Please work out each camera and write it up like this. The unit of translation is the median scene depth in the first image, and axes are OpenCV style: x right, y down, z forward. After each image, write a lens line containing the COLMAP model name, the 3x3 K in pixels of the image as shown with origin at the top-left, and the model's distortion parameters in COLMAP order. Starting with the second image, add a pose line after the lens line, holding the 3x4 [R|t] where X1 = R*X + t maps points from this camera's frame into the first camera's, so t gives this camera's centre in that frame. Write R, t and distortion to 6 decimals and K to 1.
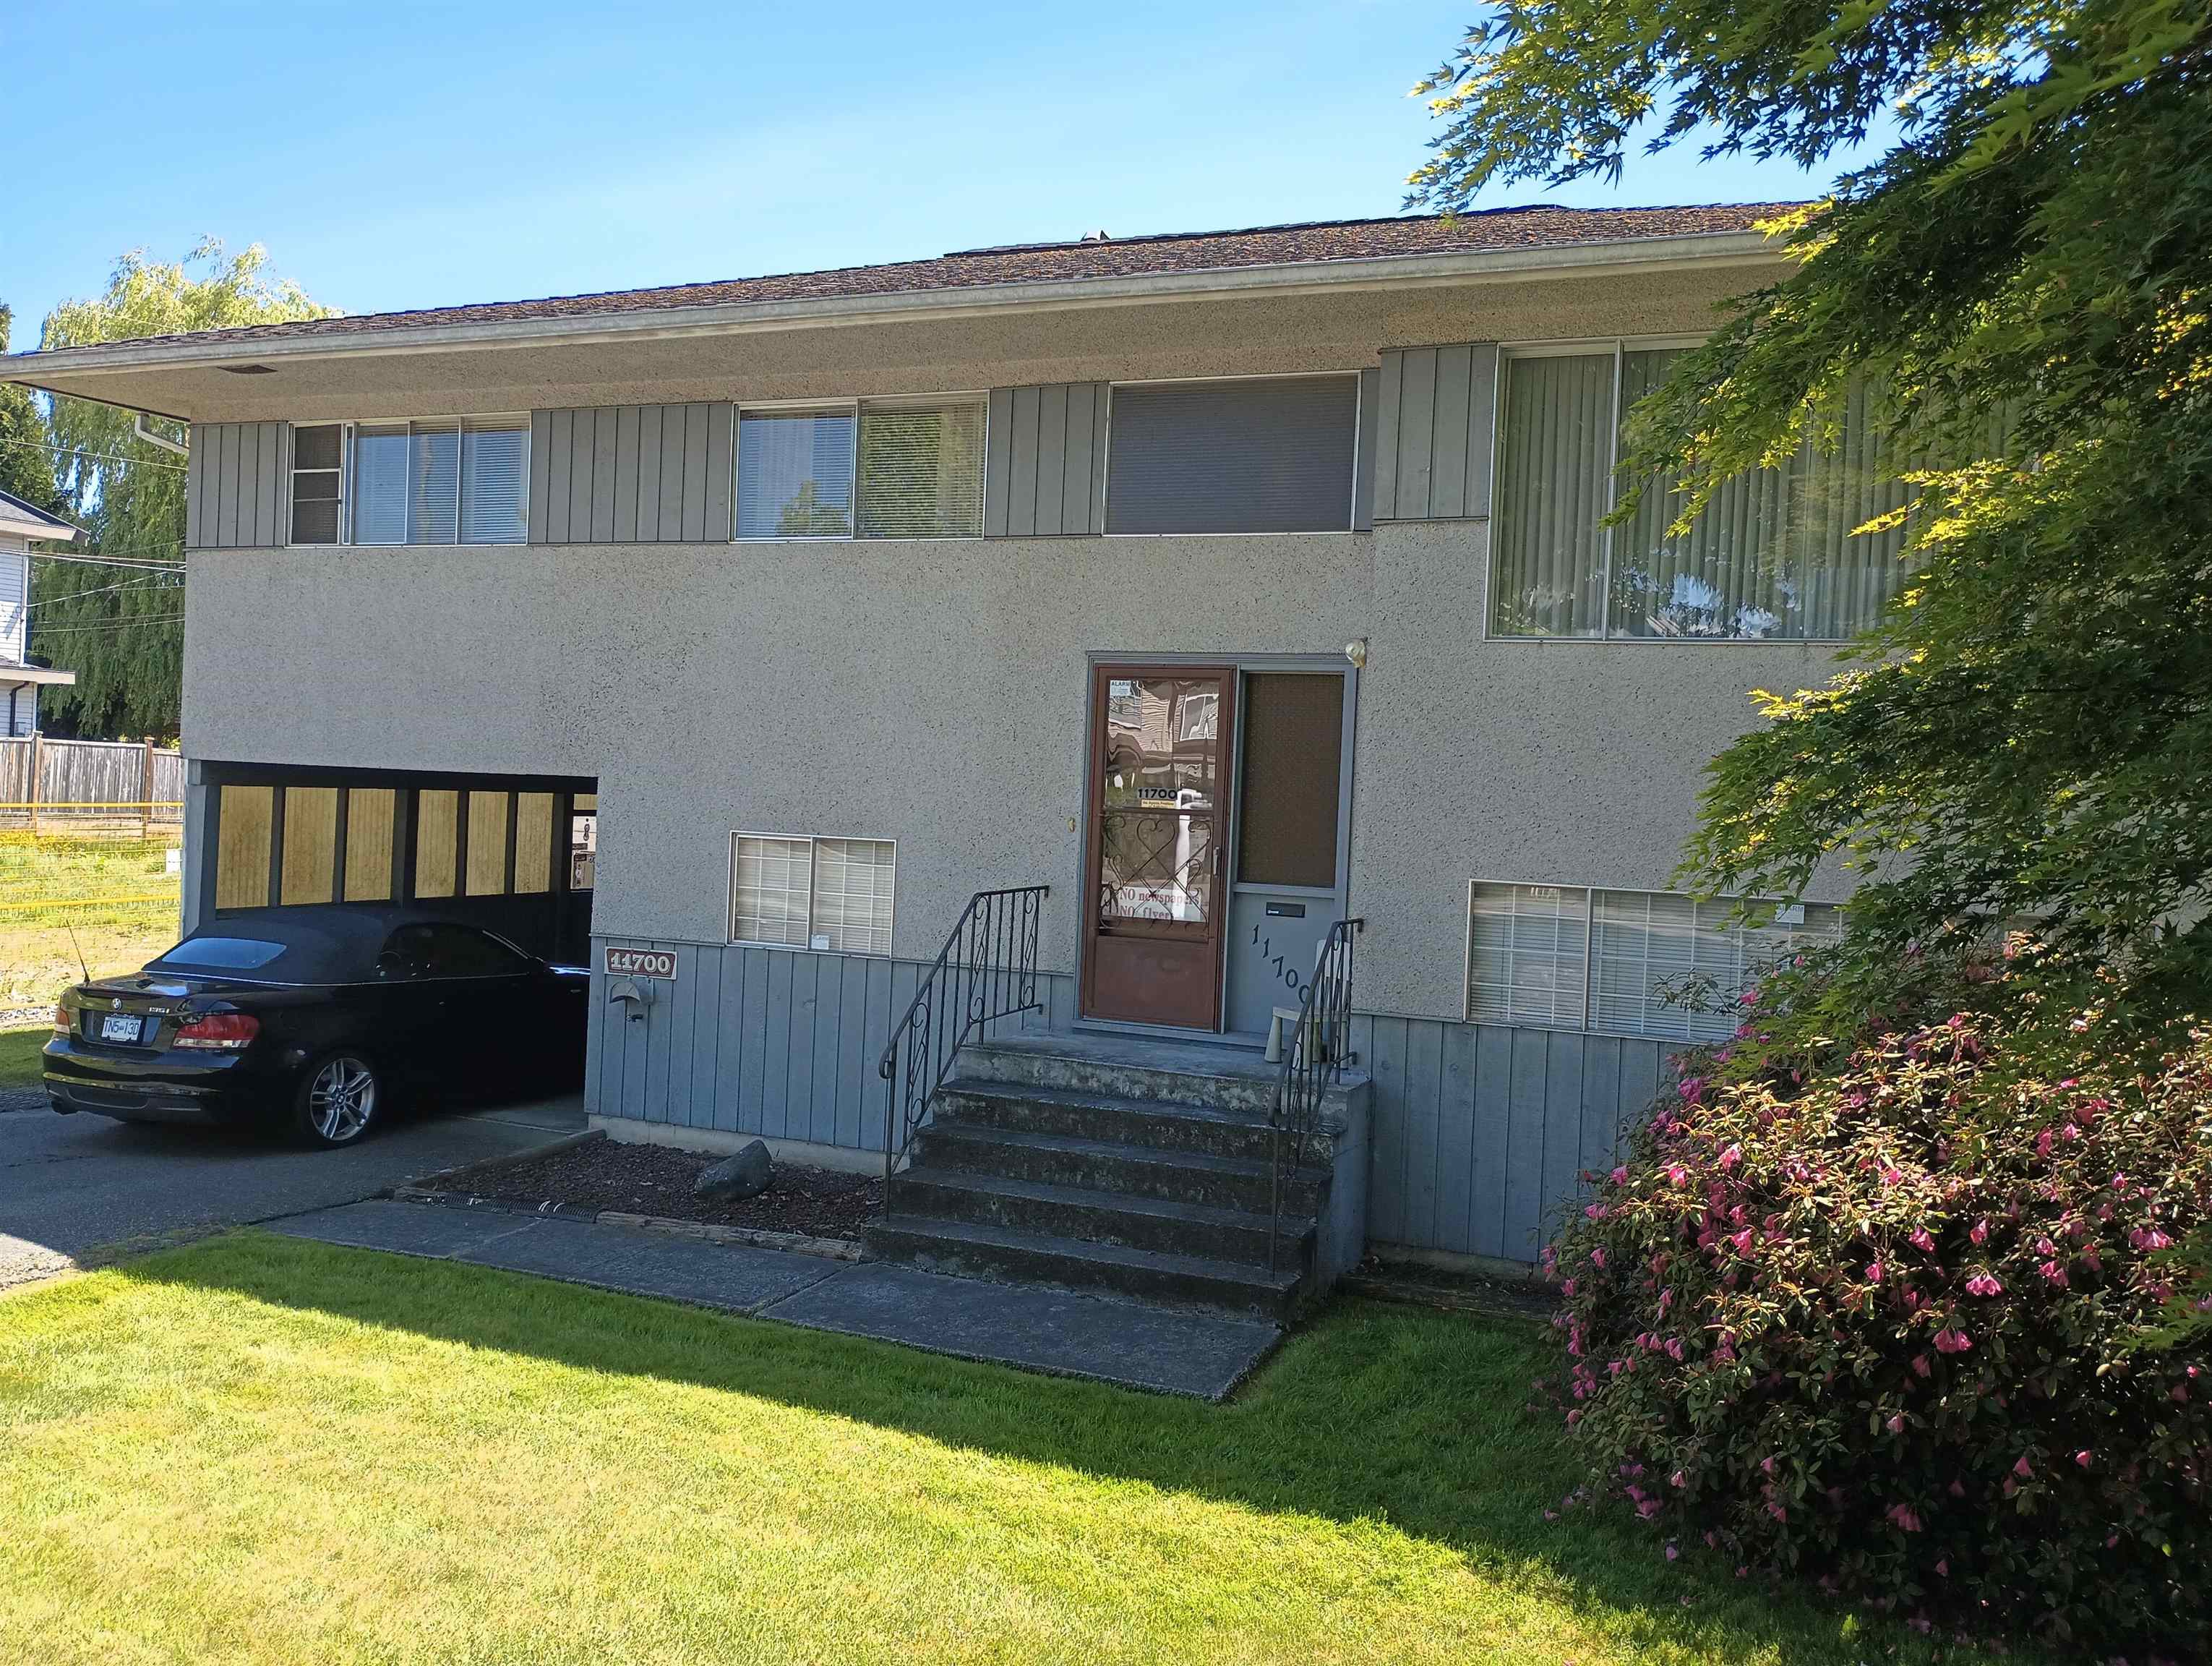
lens RADIAL K [[1807.7, 0, 1106.0], [0, 1807.7, 833.0], [0, 0, 1]] dist [0.073249, -0.086577]
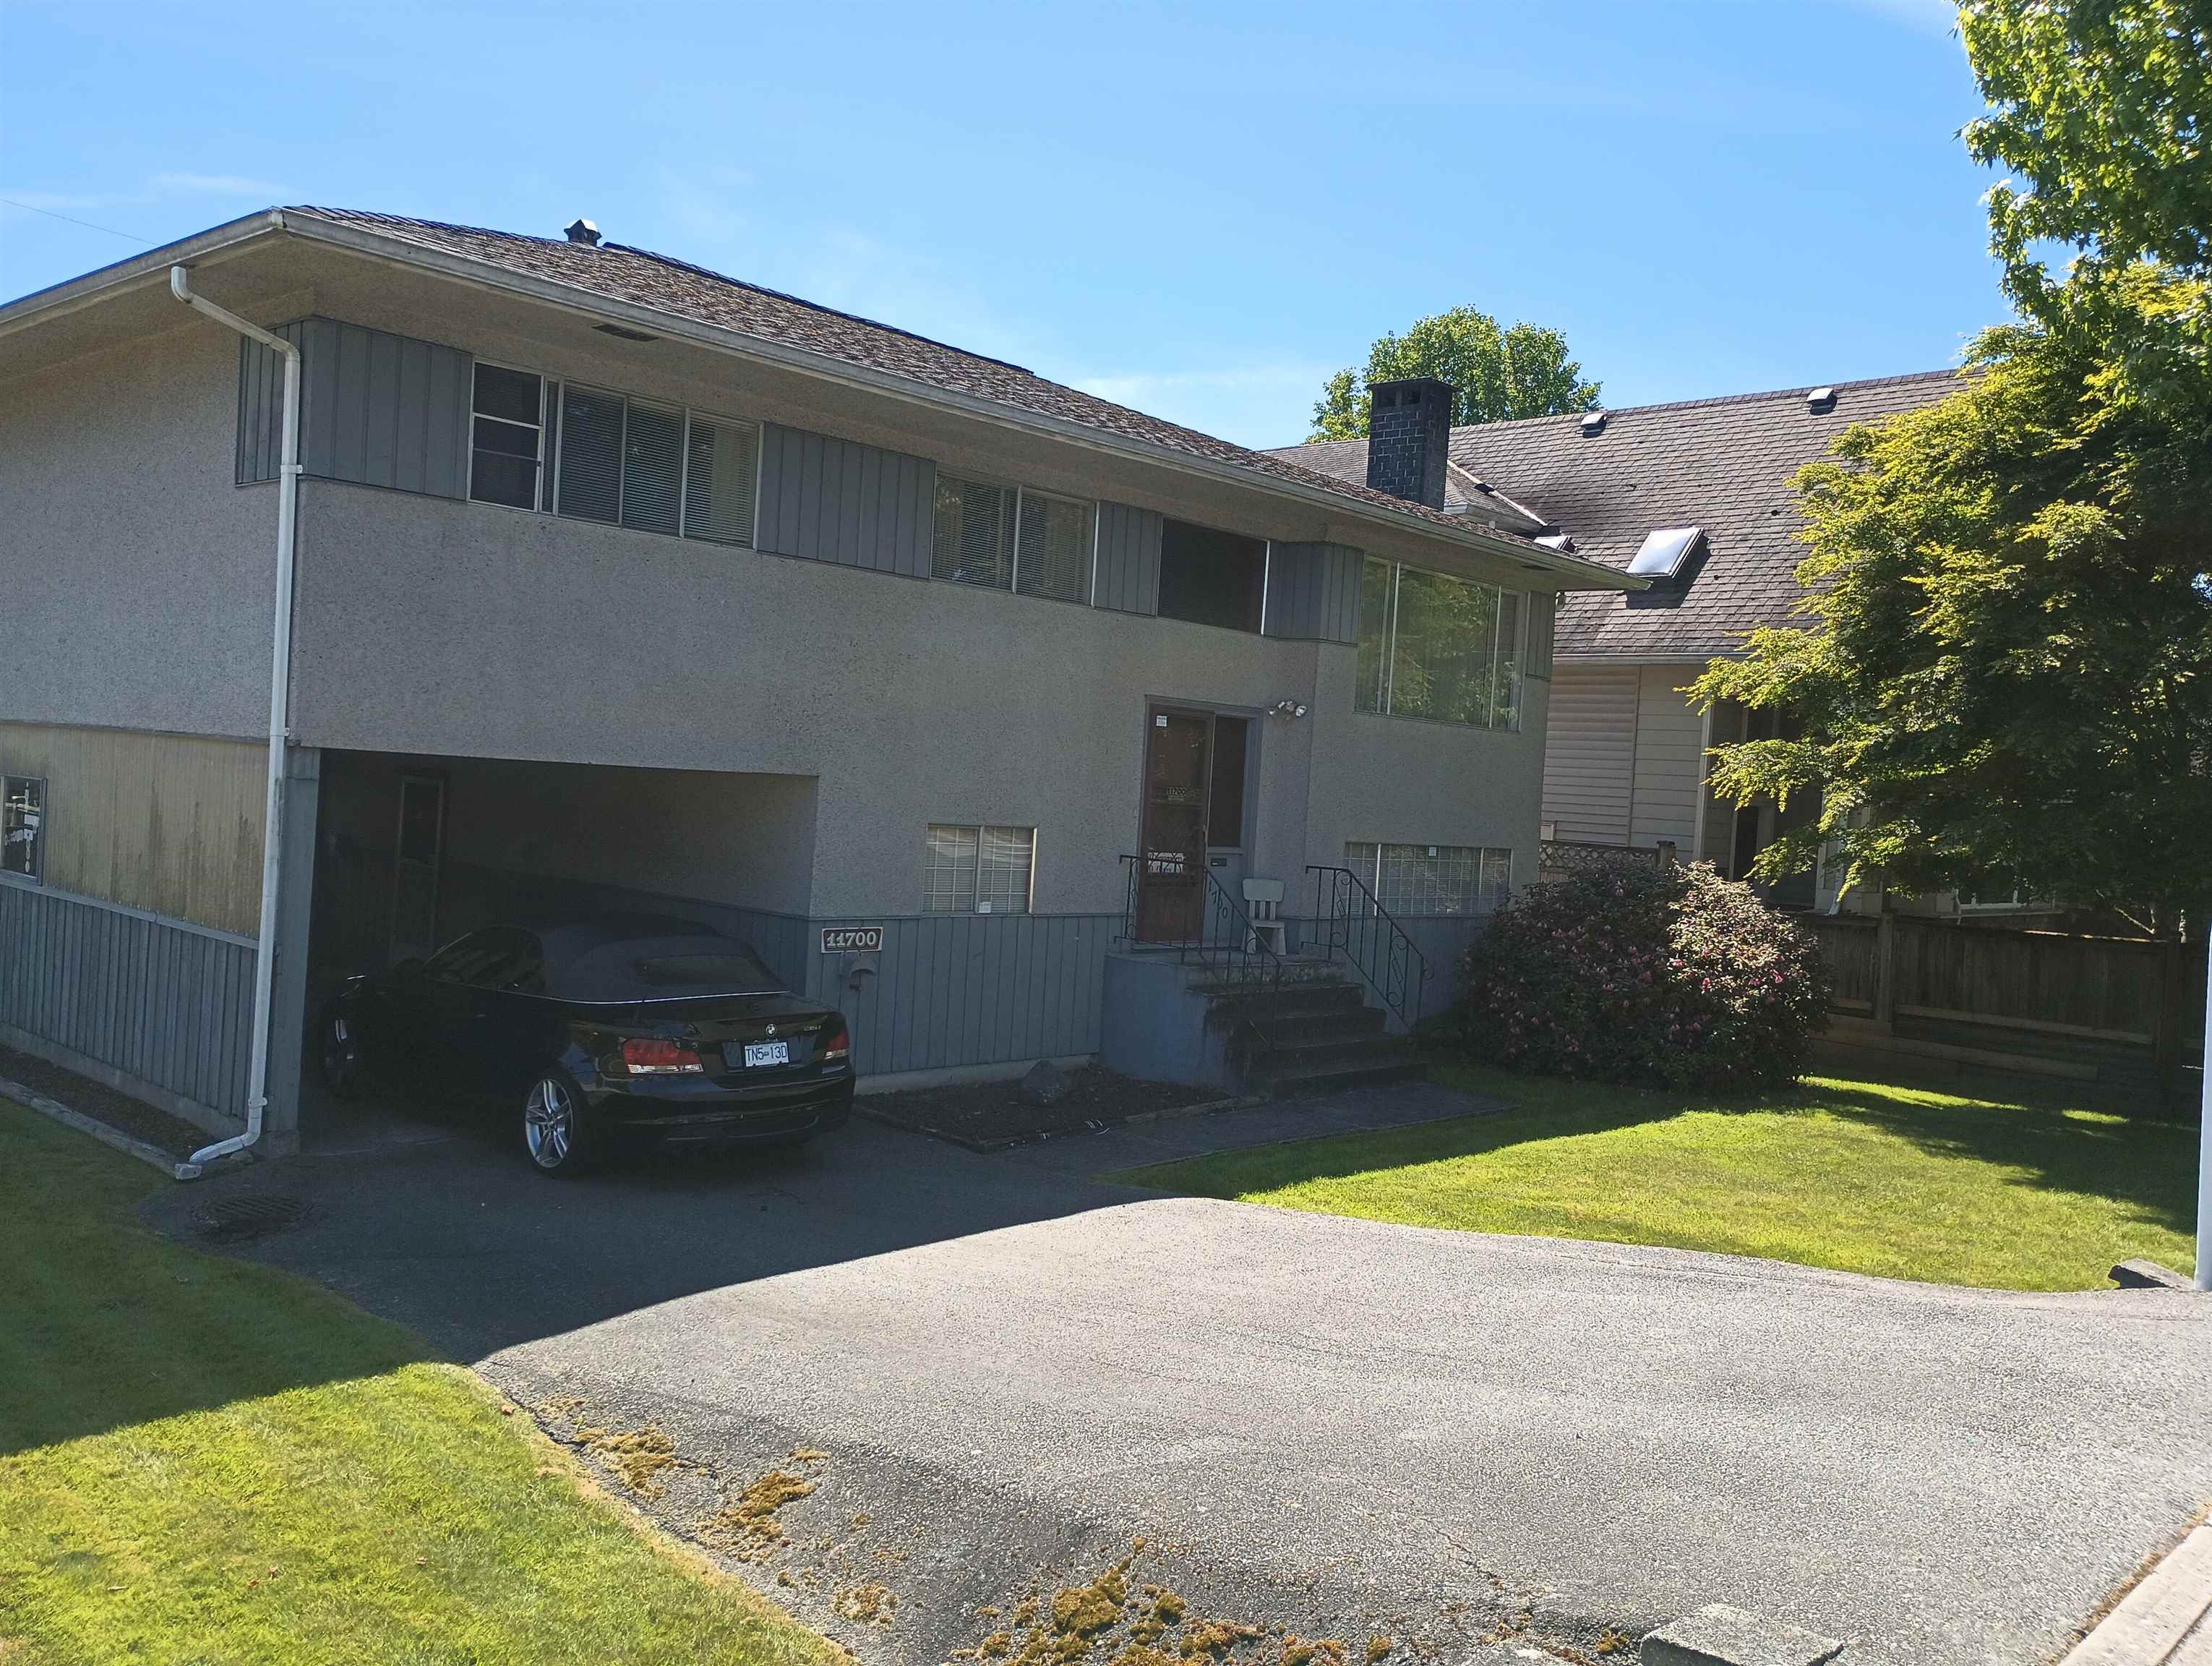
lens RADIAL K [[1835.6, 0, 1106.0], [0, 1835.6, 833.0], [0, 0, 1]] dist [-0.003588, -0.002176]
pose [[0.344222, -0.047058, 0.937708, -1.421123], [-0.029958, 0.997684, 0.061065, -0.077957], [-0.938410, -0.049112, 0.342015, 0.514154]]
